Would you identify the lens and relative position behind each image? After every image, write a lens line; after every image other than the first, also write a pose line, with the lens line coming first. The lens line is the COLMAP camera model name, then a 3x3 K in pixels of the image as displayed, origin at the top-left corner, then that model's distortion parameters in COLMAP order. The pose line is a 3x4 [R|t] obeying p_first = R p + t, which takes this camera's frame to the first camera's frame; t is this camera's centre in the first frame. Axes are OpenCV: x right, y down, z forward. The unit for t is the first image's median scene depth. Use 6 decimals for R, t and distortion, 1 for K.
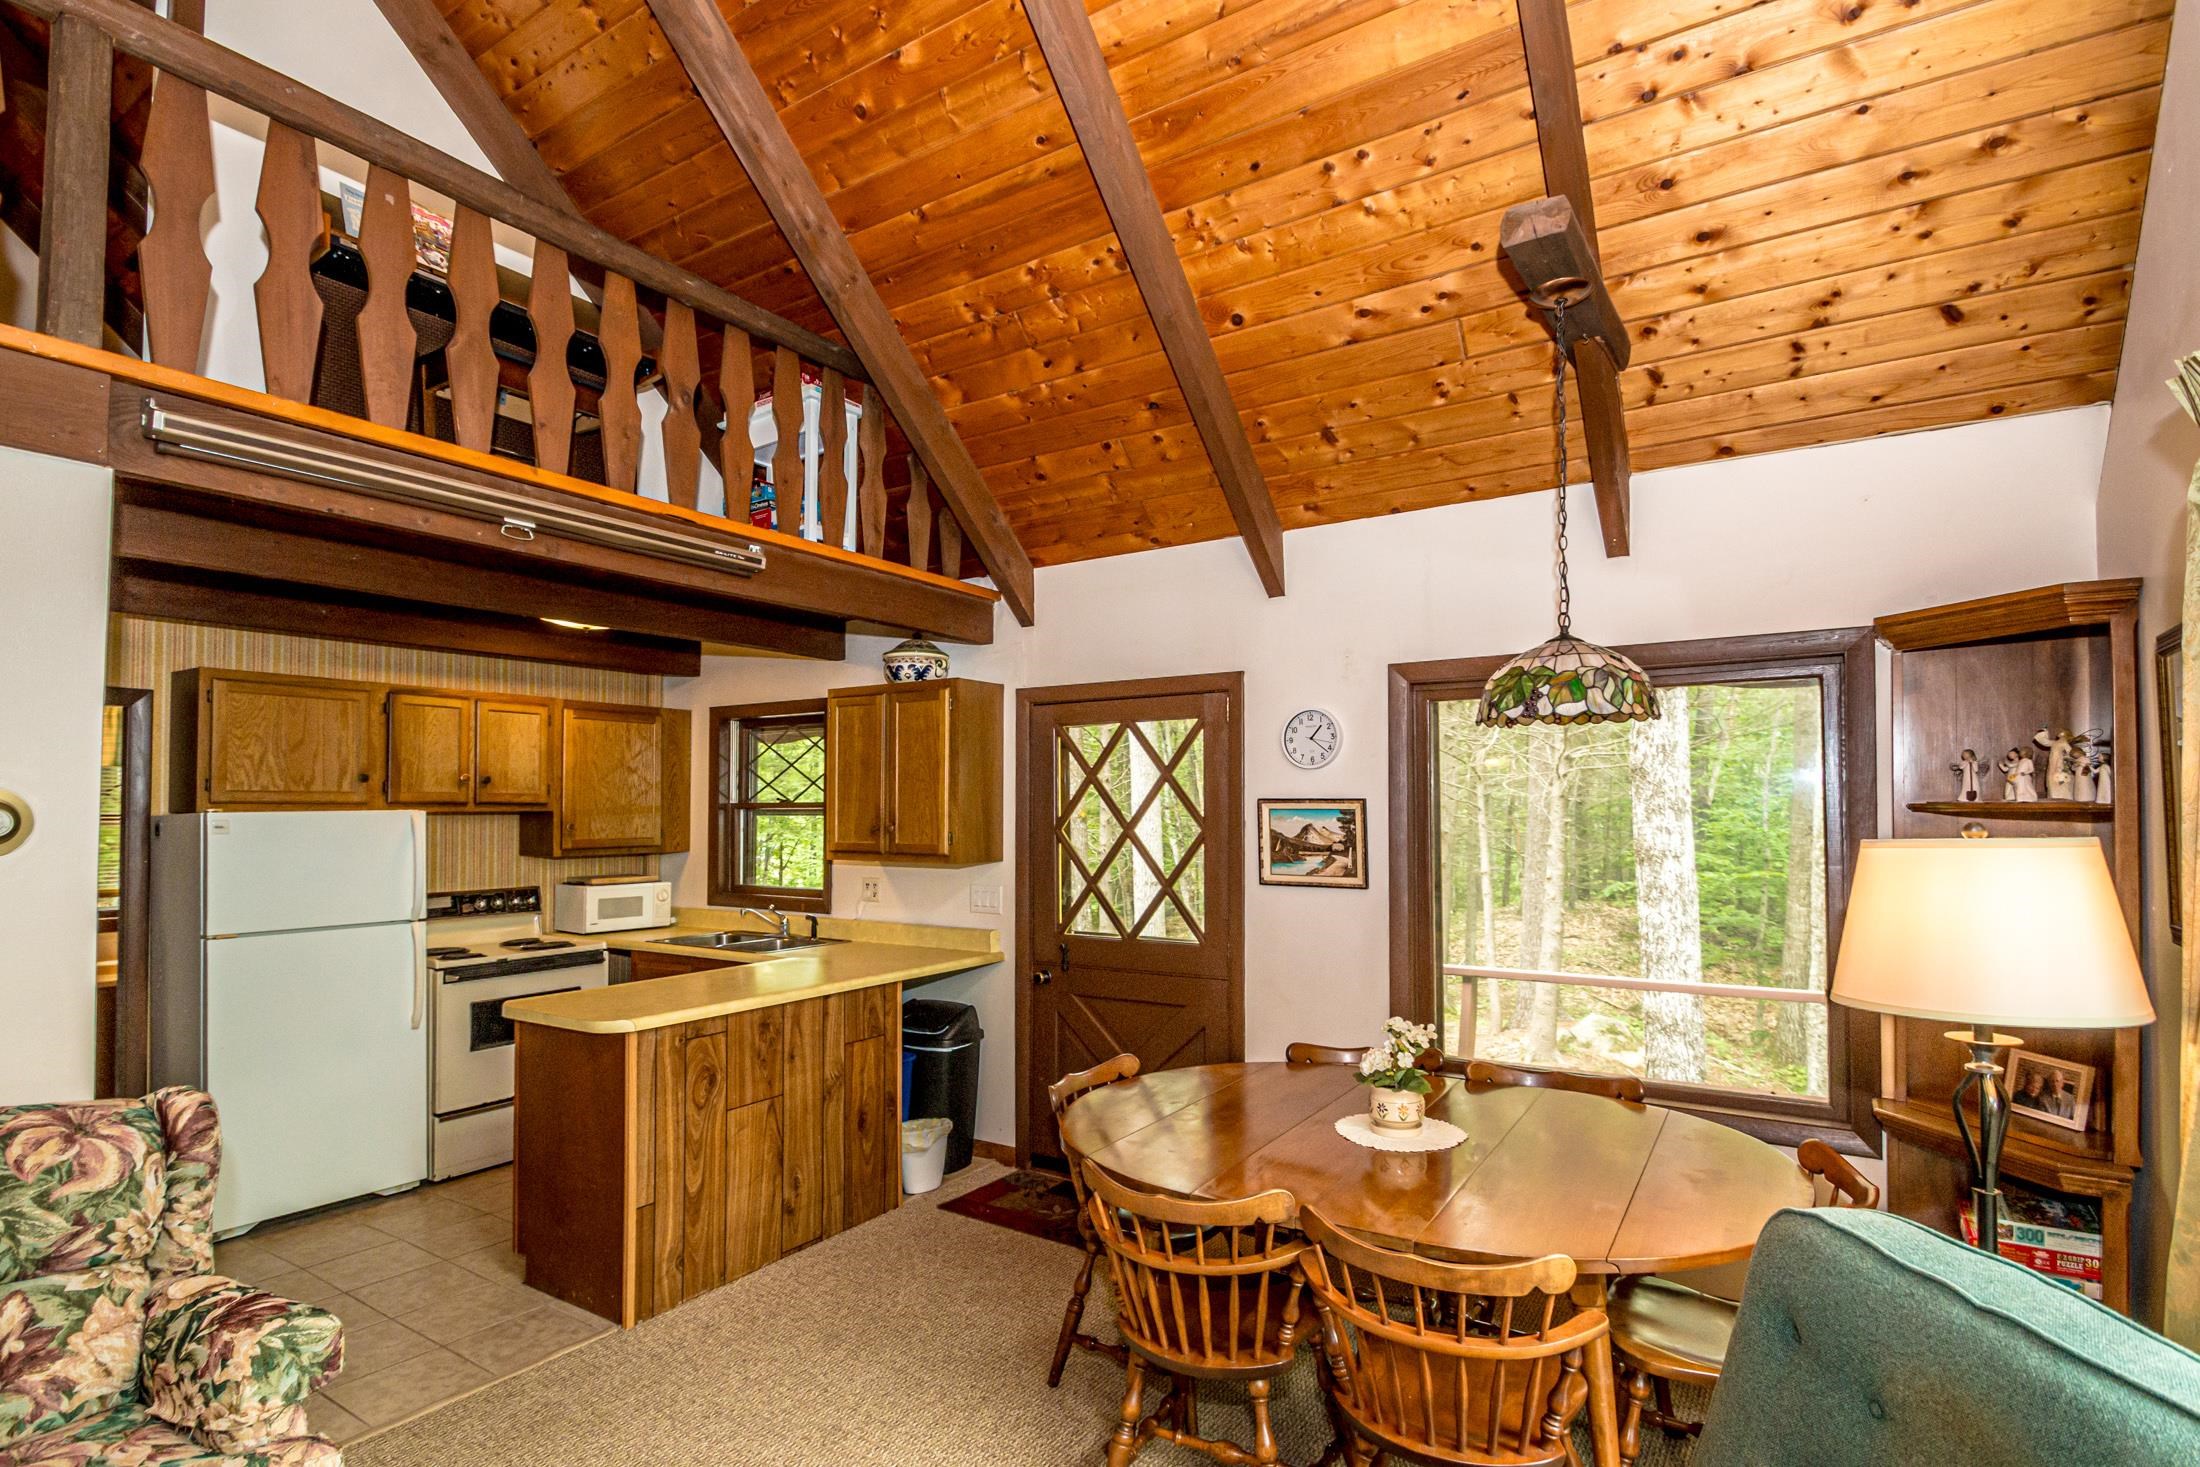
lens RADIAL K [[1064.5, 0, 1221.0], [0, 1064.5, 793.9], [0, 0, 1]] dist [0.001773, 0.000281]
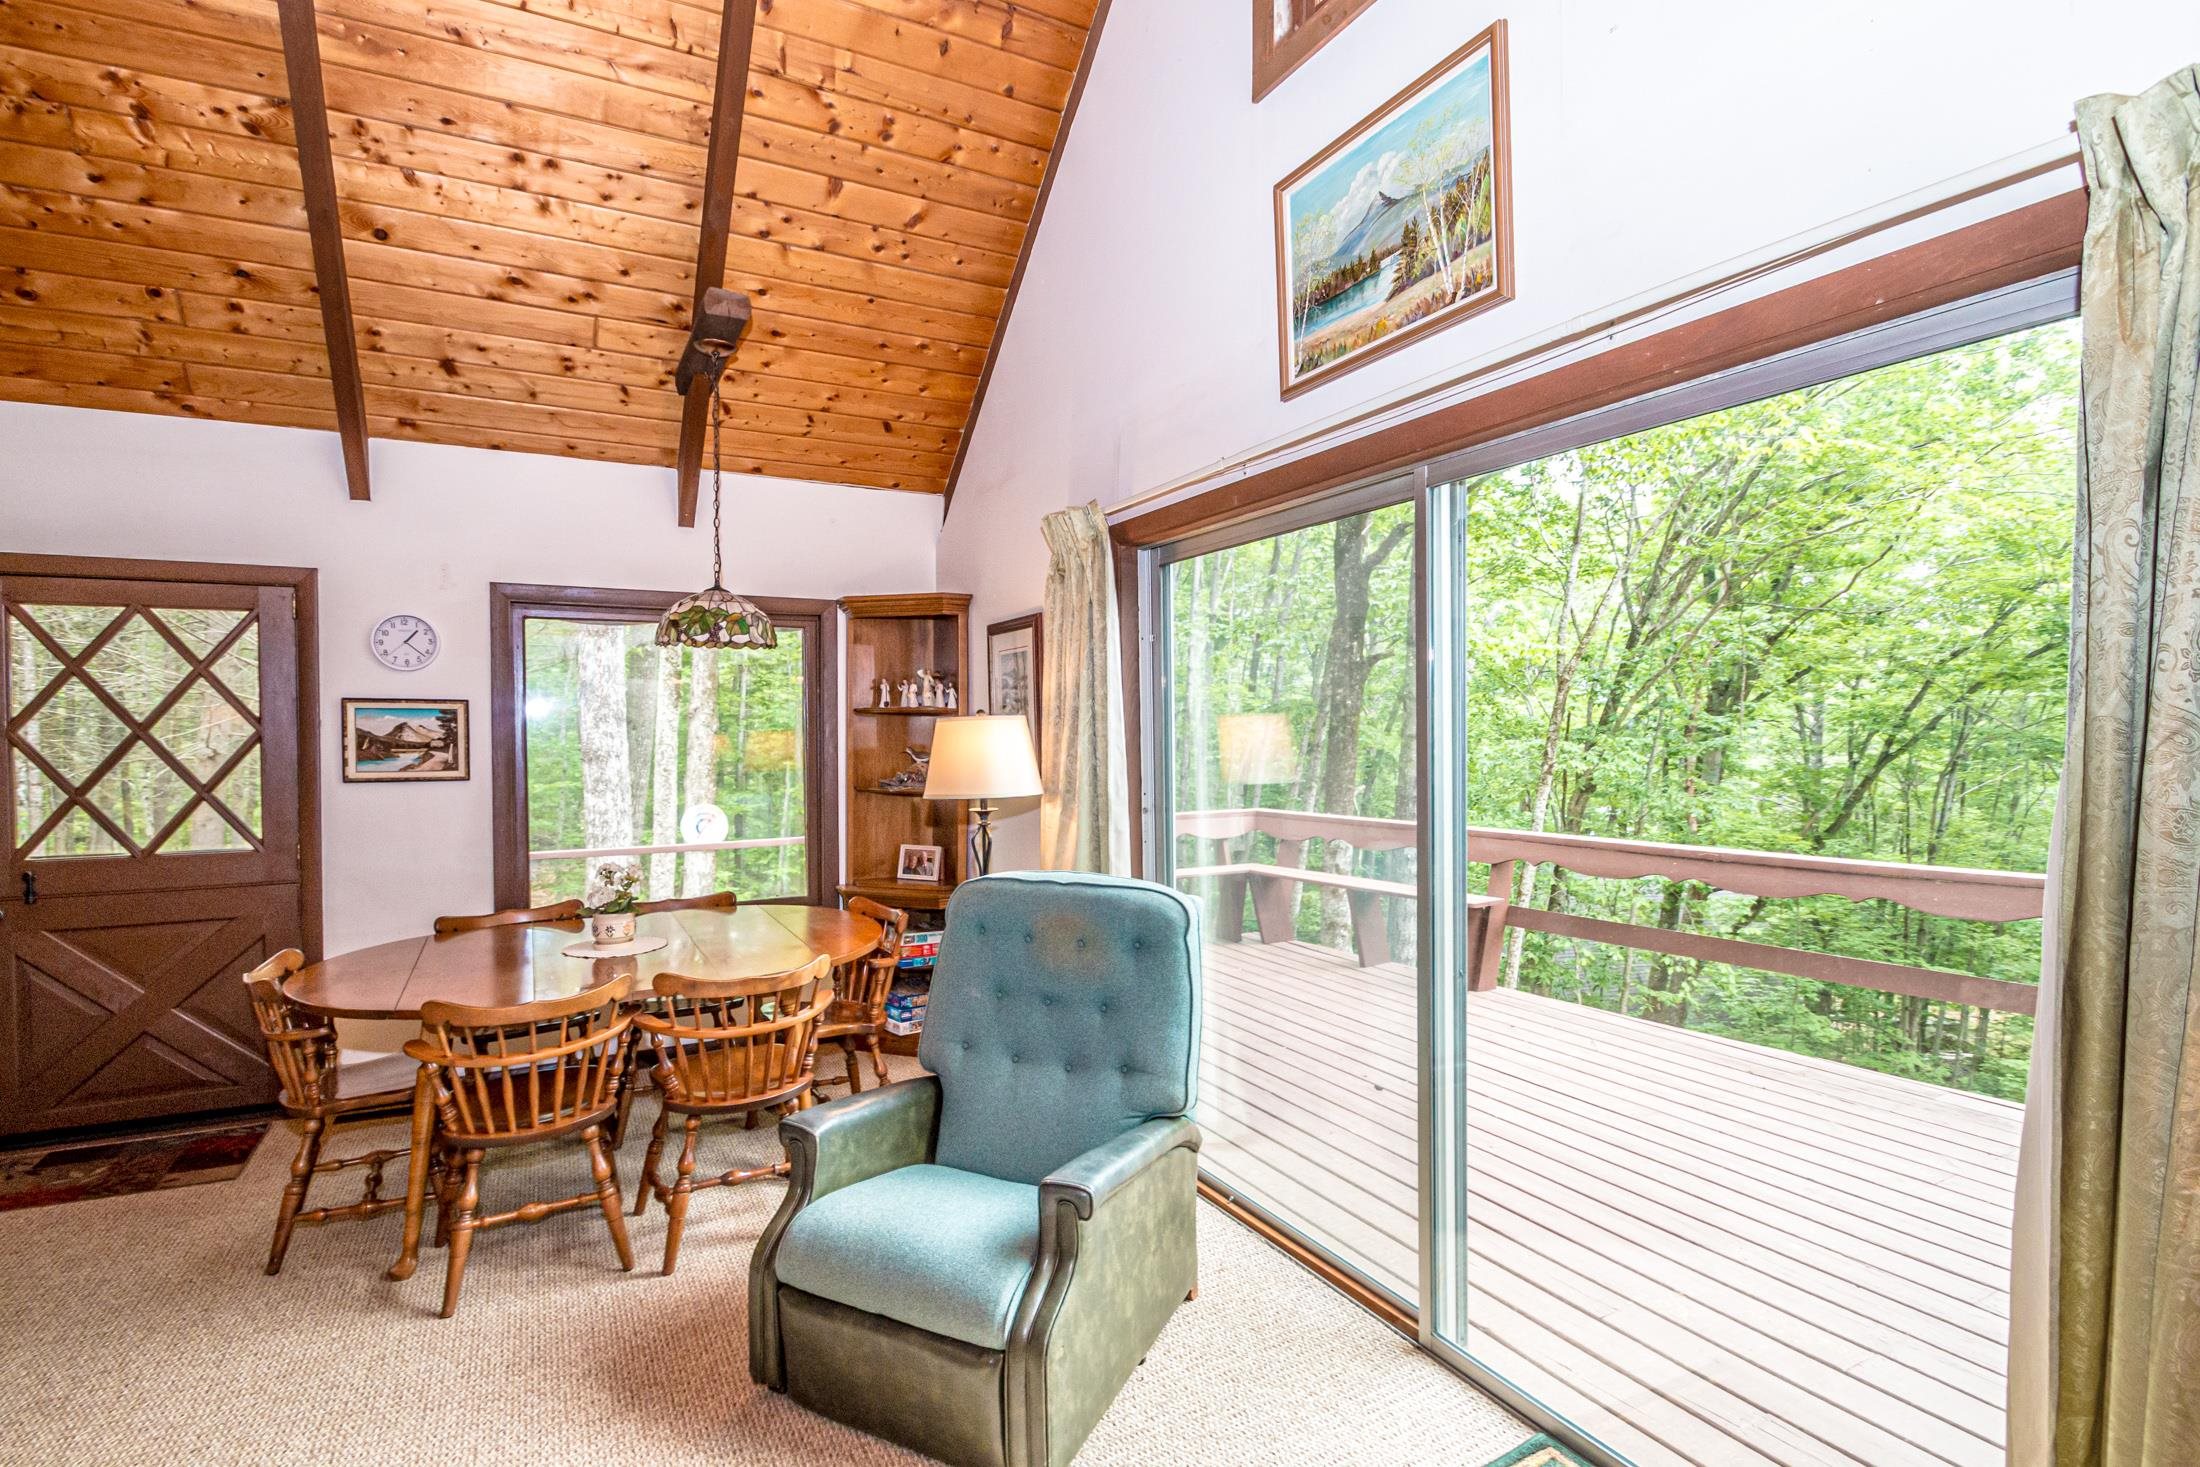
lens RADIAL K [[1048.6, 0, 1050.7], [0, 1048.6, 791.0], [0, 0, 1]] dist [0.009876, -0.015107]
pose [[0.512809, -0.048213, 0.857148, -0.495438], [-0.007361, 0.998138, 0.060547, 0.028422], [-0.858471, -0.037358, 0.511499, -0.097032]]
